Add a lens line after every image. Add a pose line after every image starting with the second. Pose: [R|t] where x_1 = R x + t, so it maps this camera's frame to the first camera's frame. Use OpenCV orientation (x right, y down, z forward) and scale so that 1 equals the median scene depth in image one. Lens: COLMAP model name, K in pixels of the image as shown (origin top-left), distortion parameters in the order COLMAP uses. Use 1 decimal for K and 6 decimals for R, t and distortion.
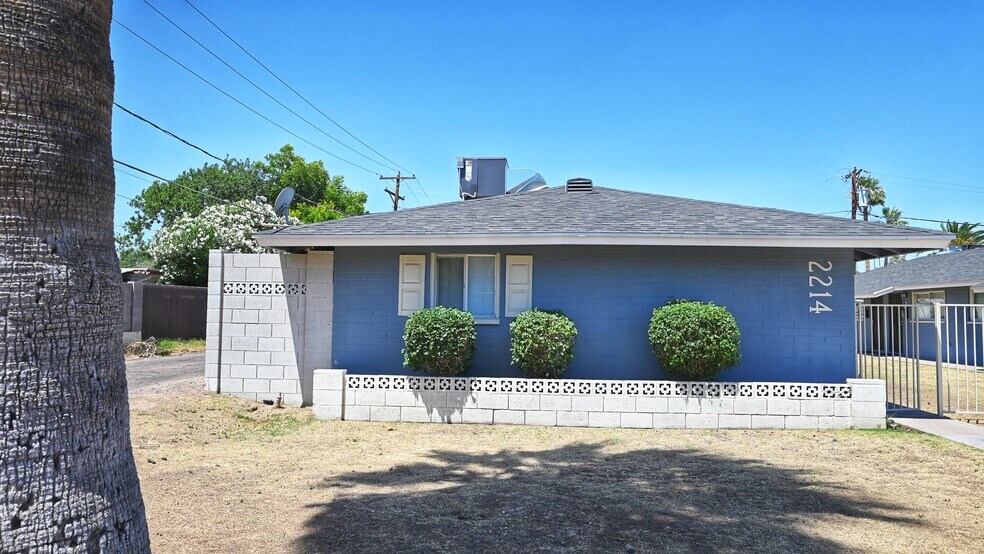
lens RADIAL K [[696.9, 0, 496.6], [0, 696.9, 272.4], [0, 0, 1]] dist [-0.005111, 0.004289]
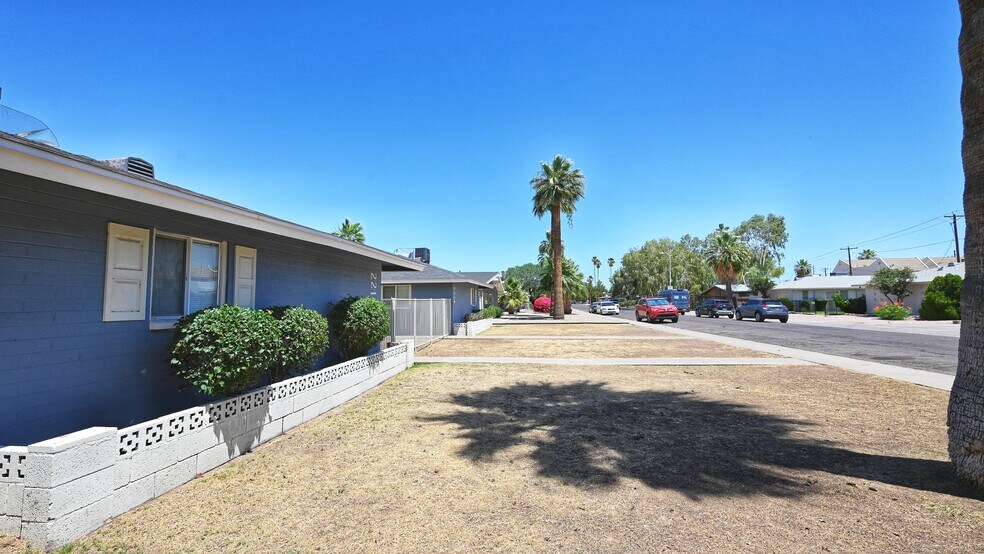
lens RADIAL K [[416.3, 0, 497.6], [0, 416.3, 275.6], [0, 0, 1]] dist [-0.003781, 0.000020]
pose [[0.024321, 0.050616, 0.998422, -0.523252], [-0.048955, 0.997580, -0.049380, 0.024470], [-0.998505, -0.047677, 0.026740, 0.680317]]
